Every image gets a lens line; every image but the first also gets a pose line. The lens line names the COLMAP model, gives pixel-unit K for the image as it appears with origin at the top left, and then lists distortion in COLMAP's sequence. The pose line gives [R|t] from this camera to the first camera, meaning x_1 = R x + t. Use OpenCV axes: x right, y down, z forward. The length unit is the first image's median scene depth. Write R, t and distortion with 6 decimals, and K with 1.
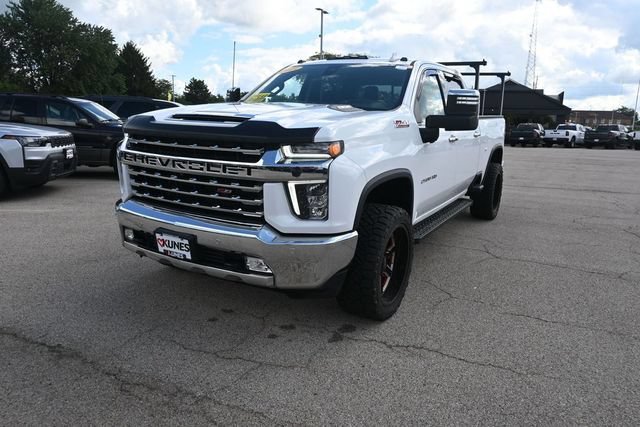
lens RADIAL K [[469.7, 0, 321.5], [0, 469.7, 217.1], [0, 0, 1]] dist [-0.020308, 0.007104]
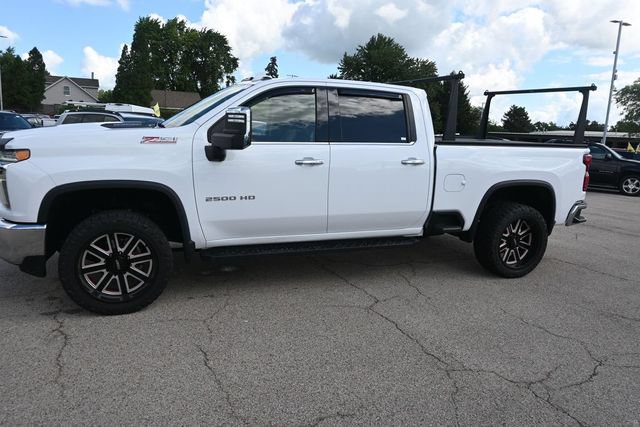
lens RADIAL K [[469.7, 0, 321.5], [0, 469.7, 217.1], [0, 0, 1]] dist [-0.020308, 0.007104]
pose [[0.782464, 0.123560, -0.610313, 0.987114], [-0.157519, 0.987514, -0.002024, -0.071669], [0.602443, 0.097720, 0.792158, 0.346918]]
